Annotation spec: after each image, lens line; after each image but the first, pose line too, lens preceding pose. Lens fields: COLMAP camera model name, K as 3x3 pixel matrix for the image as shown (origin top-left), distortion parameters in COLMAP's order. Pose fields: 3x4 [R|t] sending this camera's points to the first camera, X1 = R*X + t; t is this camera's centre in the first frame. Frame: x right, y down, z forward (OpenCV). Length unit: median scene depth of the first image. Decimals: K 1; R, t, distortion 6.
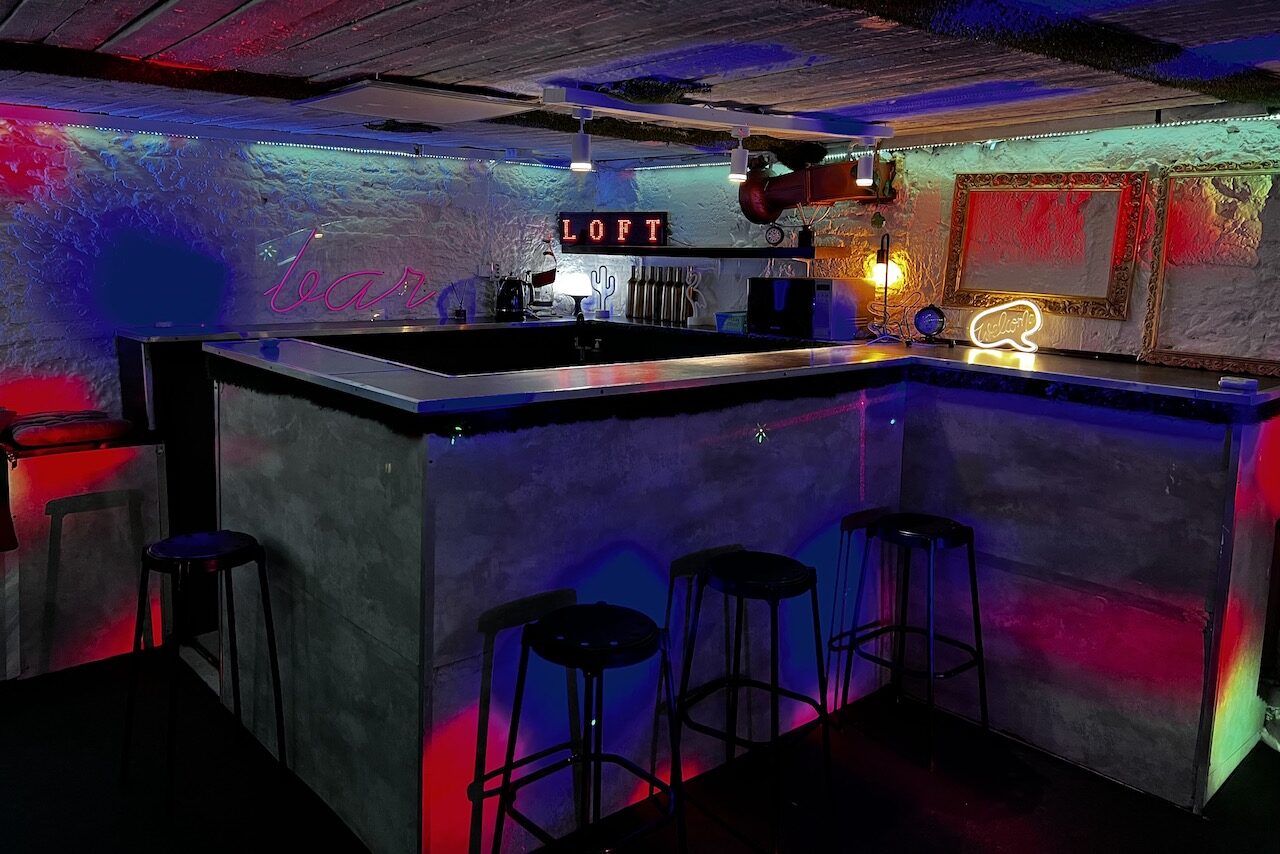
lens RADIAL K [[997.9, 0, 637.5], [0, 997.9, 404.6], [0, 0, 1]] dist [0.025548, -0.004657]
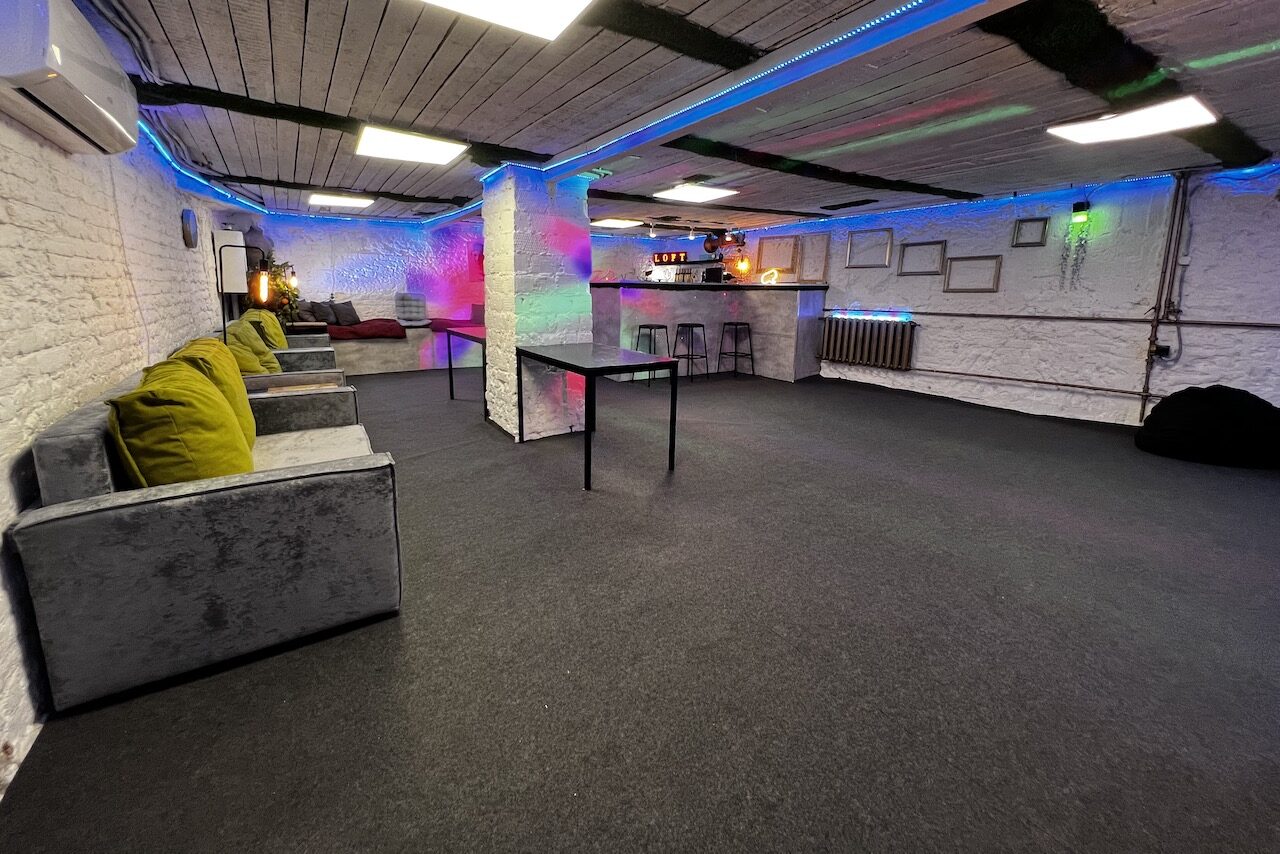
lens RADIAL K [[526.9, 0, 639.9], [0, 526.9, 386.7], [0, 0, 1]] dist [0.000450, 0.000087]
pose [[0.992124, 0.014786, -0.124381, 0.125481], [-0.010976, 0.999451, 0.031262, 0.247205], [0.124775, -0.029651, 0.991742, -0.927349]]
